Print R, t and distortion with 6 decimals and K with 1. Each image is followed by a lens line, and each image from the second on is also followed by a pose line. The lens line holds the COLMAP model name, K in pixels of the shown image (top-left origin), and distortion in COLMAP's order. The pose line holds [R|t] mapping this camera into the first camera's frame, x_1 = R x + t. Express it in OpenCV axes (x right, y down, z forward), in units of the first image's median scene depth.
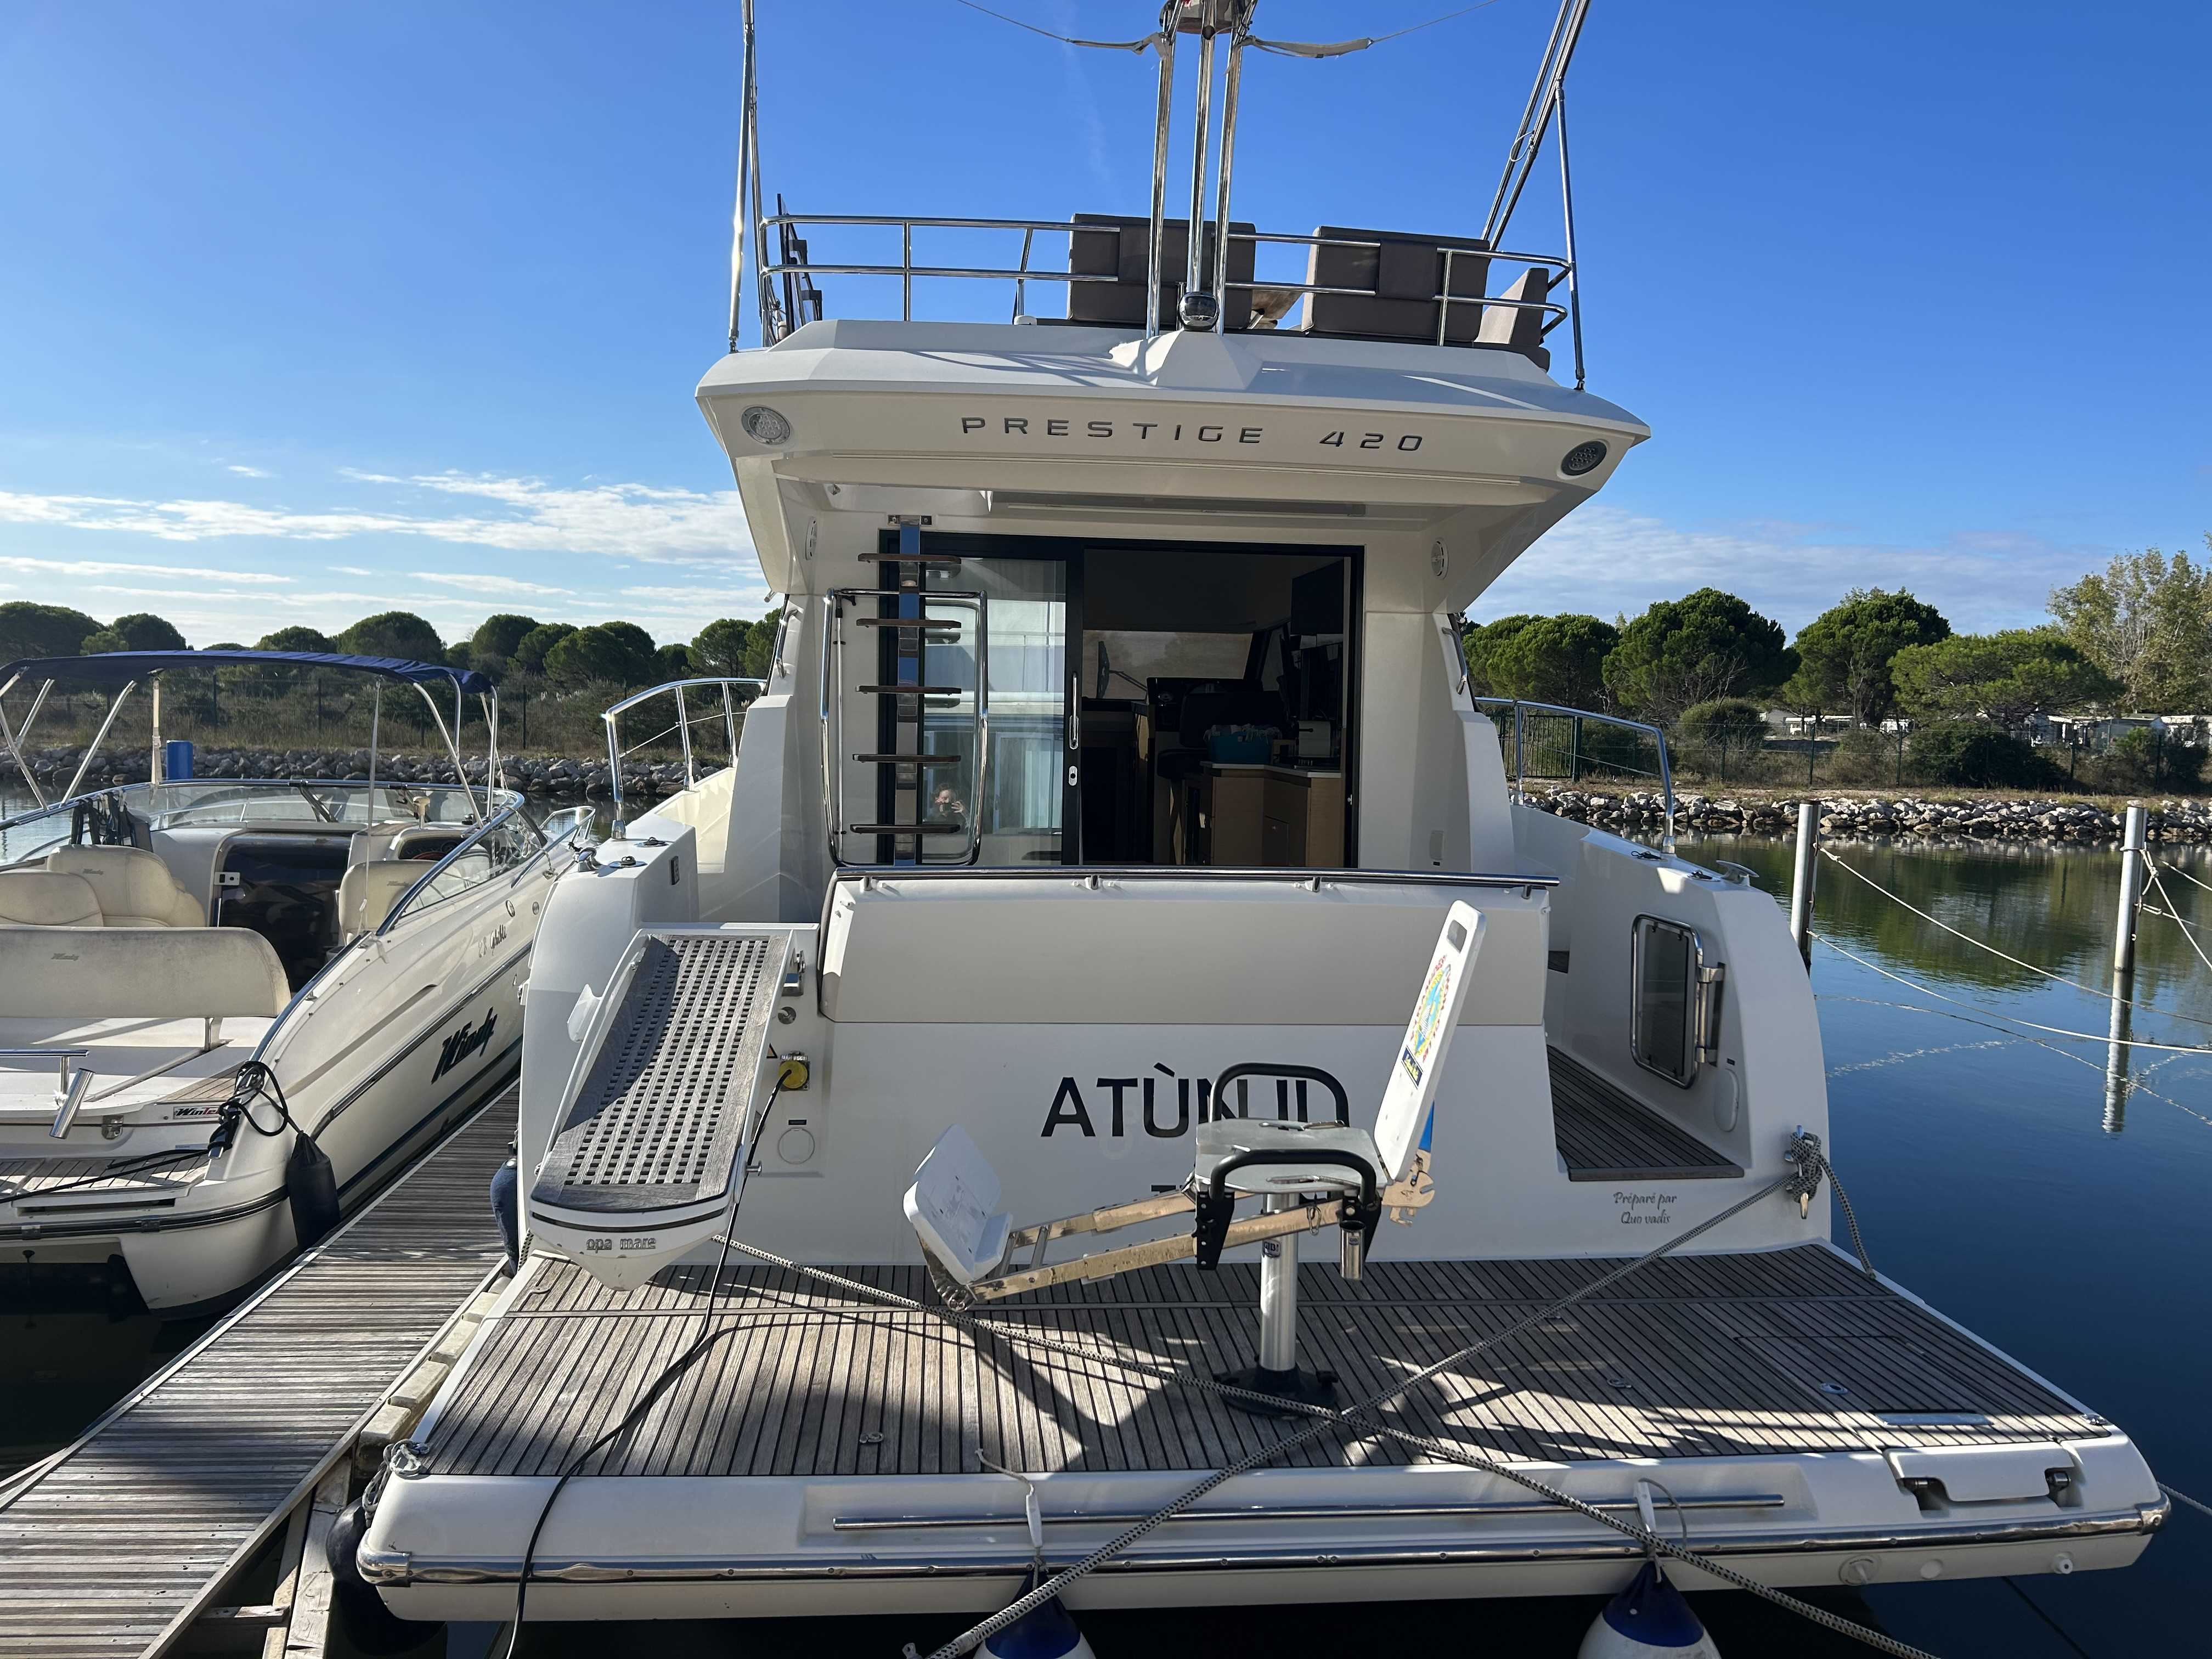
lens RADIAL K [[1645.1, 0, 1109.5], [0, 1645.1, 819.4], [0, 0, 1]] dist [0.017055, -0.007104]
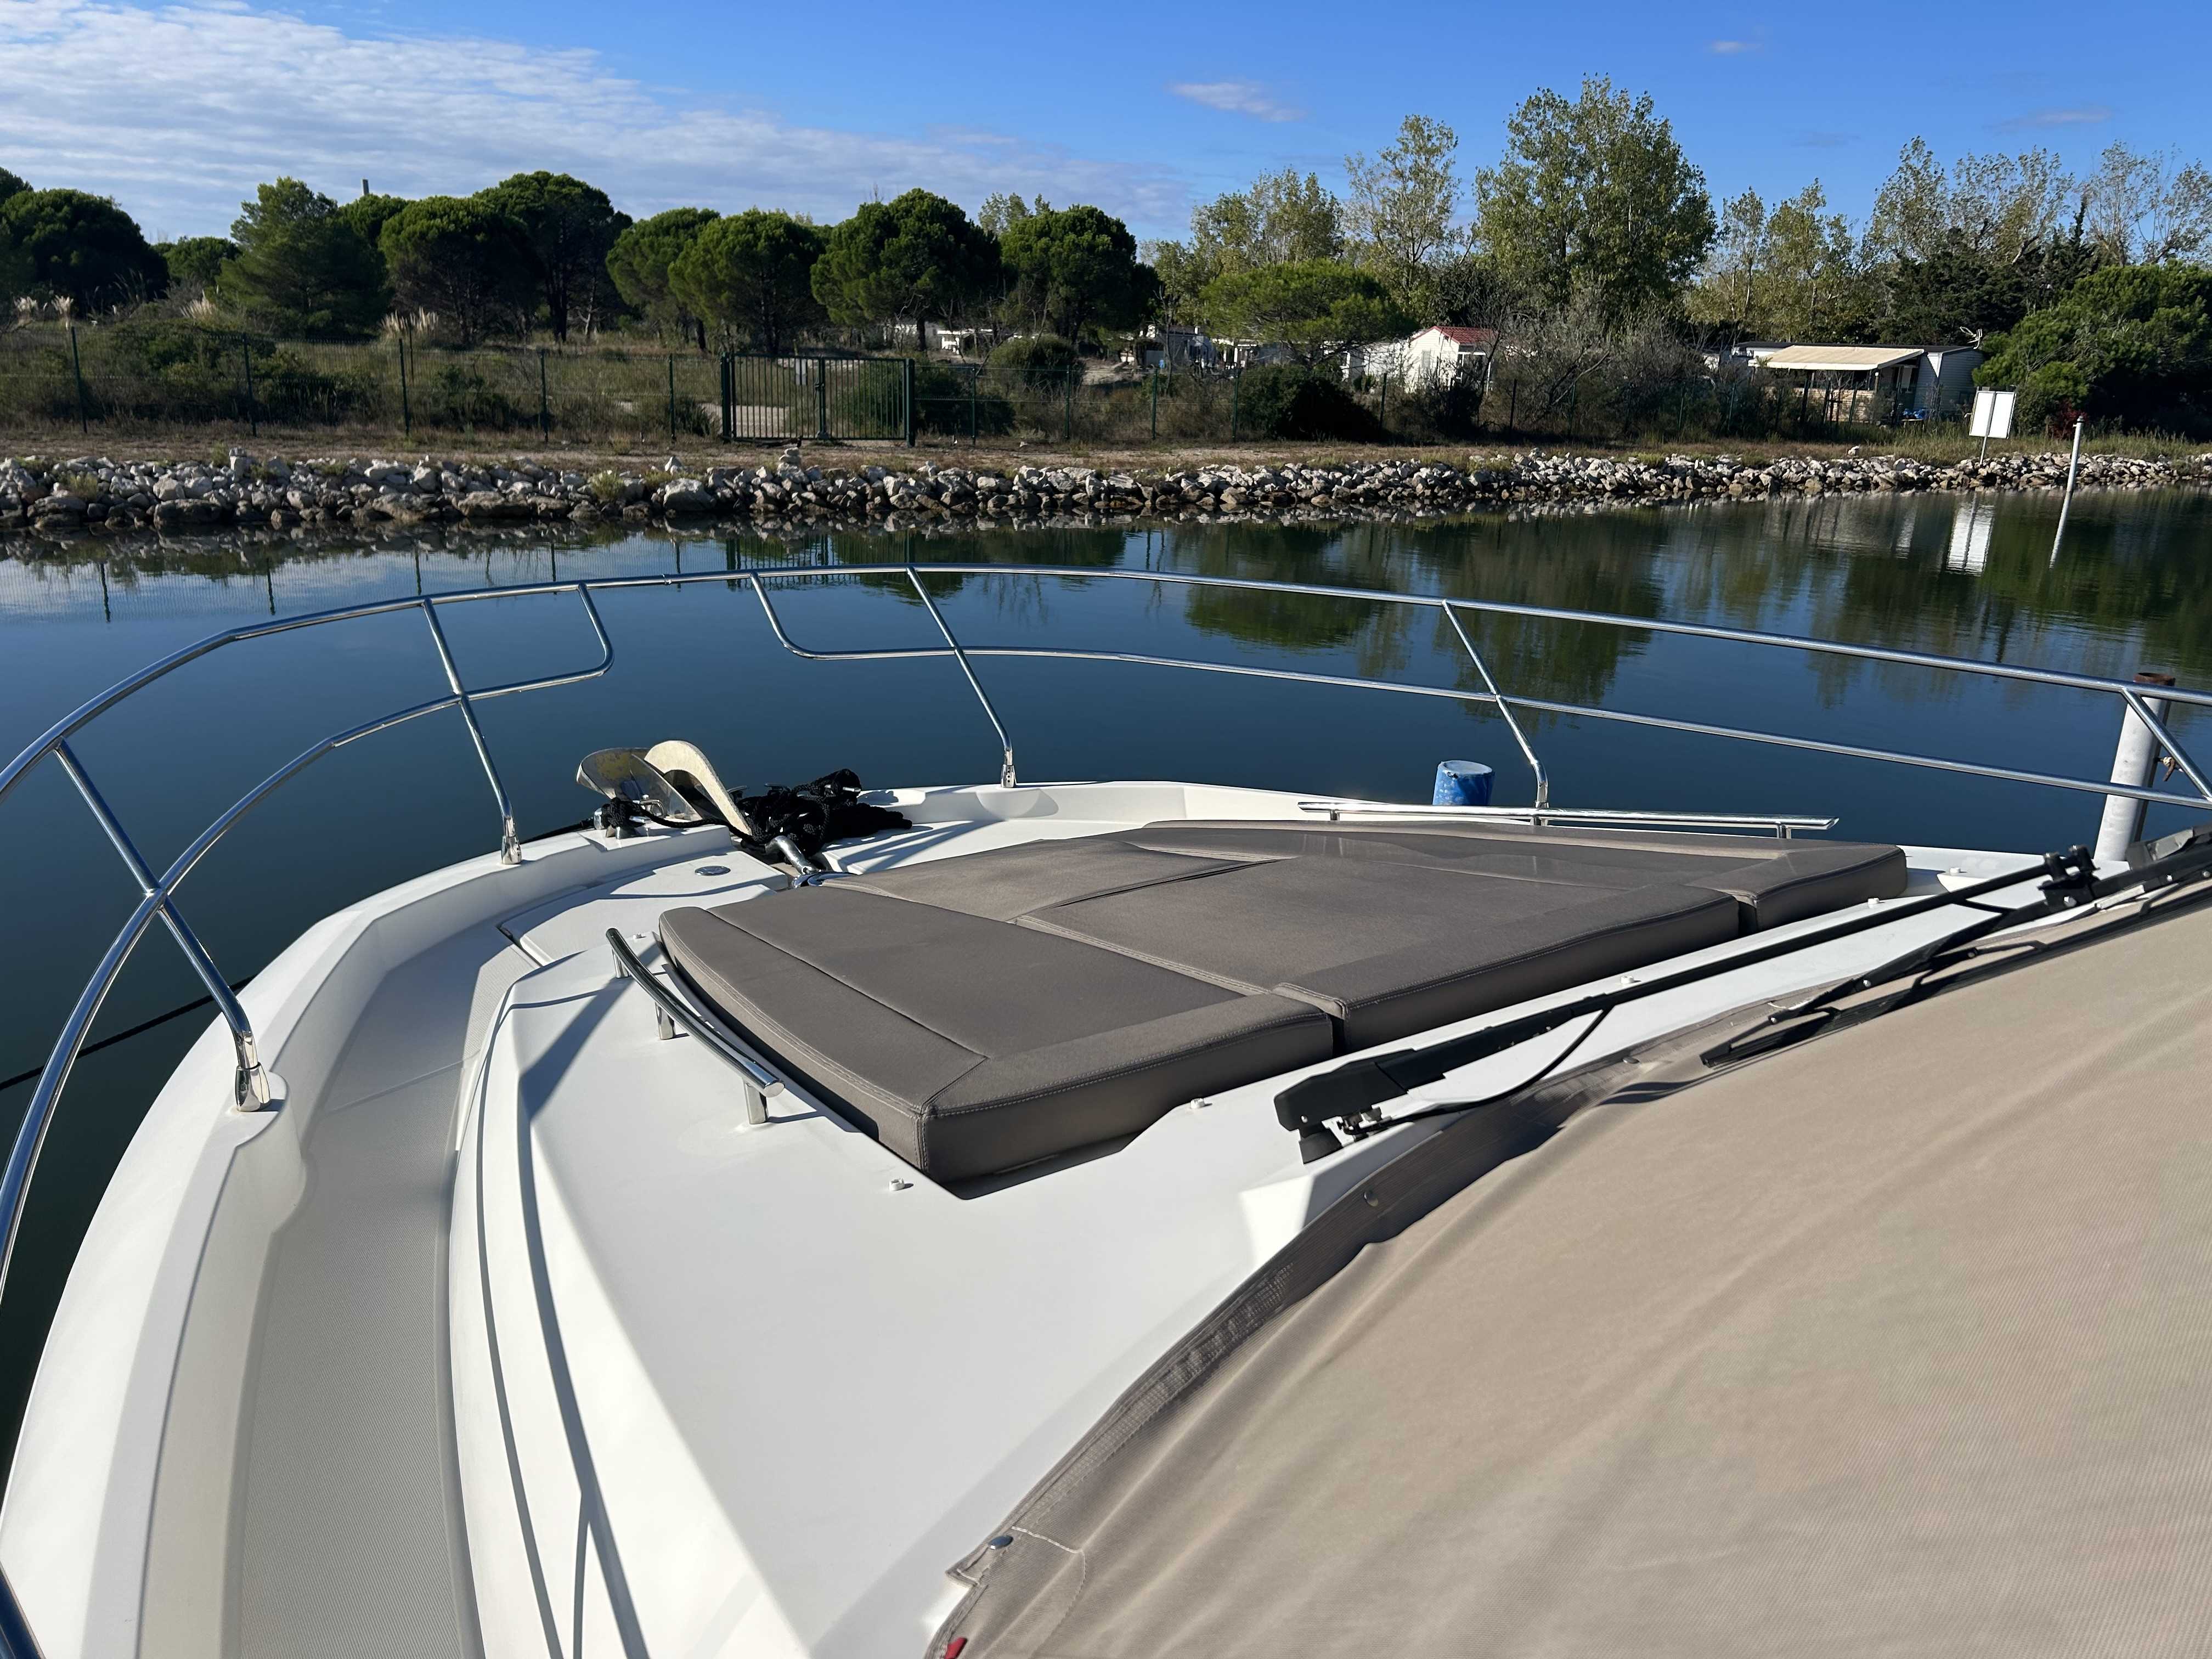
lens RADIAL K [[1628.1, 0, 1111.2], [0, 1628.1, 800.8], [0, 0, 1]] dist [0.010121, -0.002669]
pose [[0.863929, -0.131206, 0.486222, -0.264310], [0.017864, 0.972842, 0.230778, -0.225004], [-0.503297, -0.190689, 0.842810, 1.583573]]
